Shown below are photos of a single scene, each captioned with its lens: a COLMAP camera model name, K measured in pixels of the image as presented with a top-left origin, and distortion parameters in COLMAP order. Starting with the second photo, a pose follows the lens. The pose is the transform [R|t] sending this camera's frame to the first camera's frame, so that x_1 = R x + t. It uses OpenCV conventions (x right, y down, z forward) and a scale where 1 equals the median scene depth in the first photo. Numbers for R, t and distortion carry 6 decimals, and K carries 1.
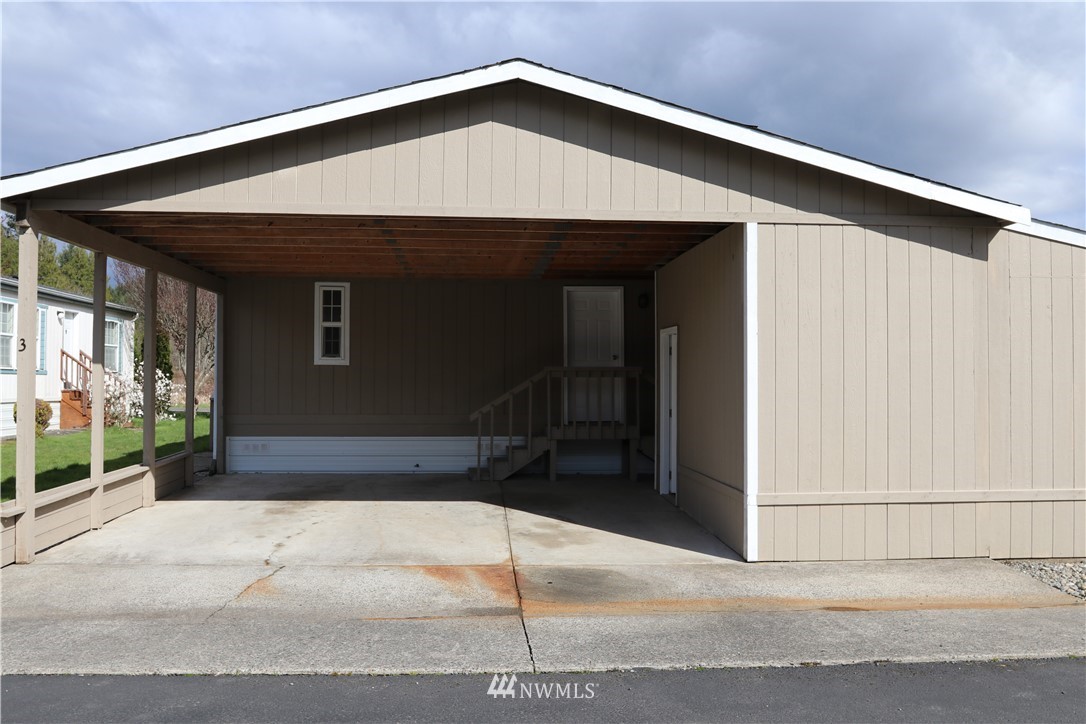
lens RADIAL K [[941.9, 0, 543.0], [0, 941.9, 362.0], [0, 0, 1]] dist [-0.044148, -0.001137]
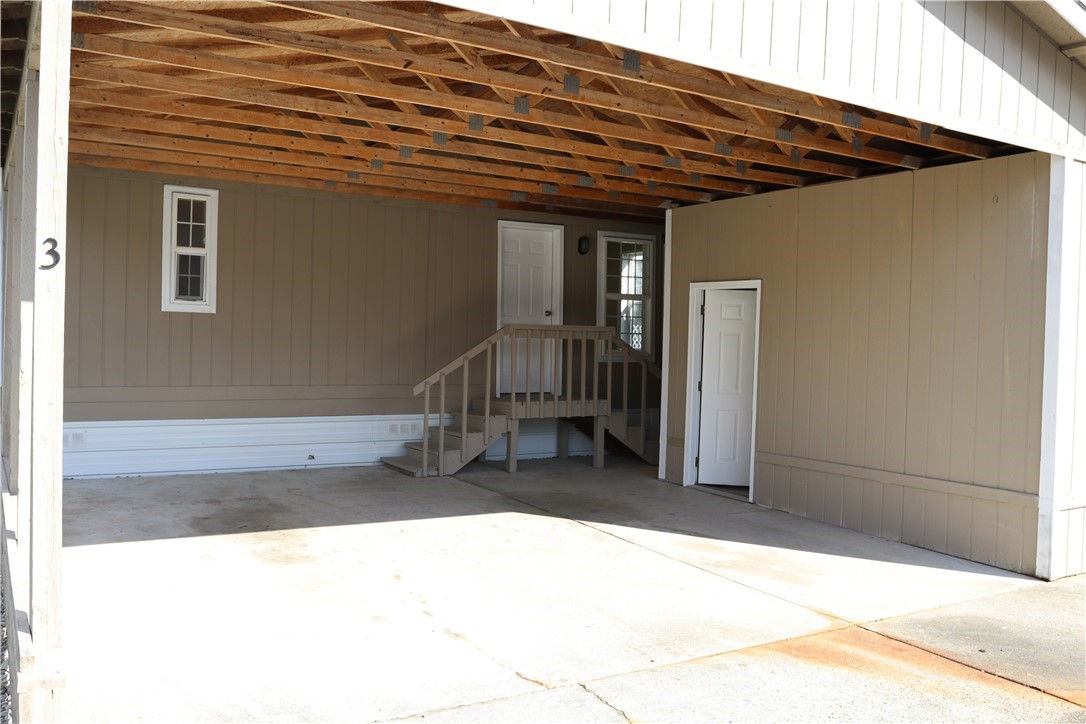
lens RADIAL K [[941.9, 0, 543.0], [0, 941.9, 362.0], [0, 0, 1]] dist [-0.044148, -0.001137]
pose [[0.884303, 0.007063, 0.466861, -0.312357], [-0.029891, 0.998691, 0.041508, 0.003390], [-0.465956, -0.050661, 0.883356, 0.295291]]
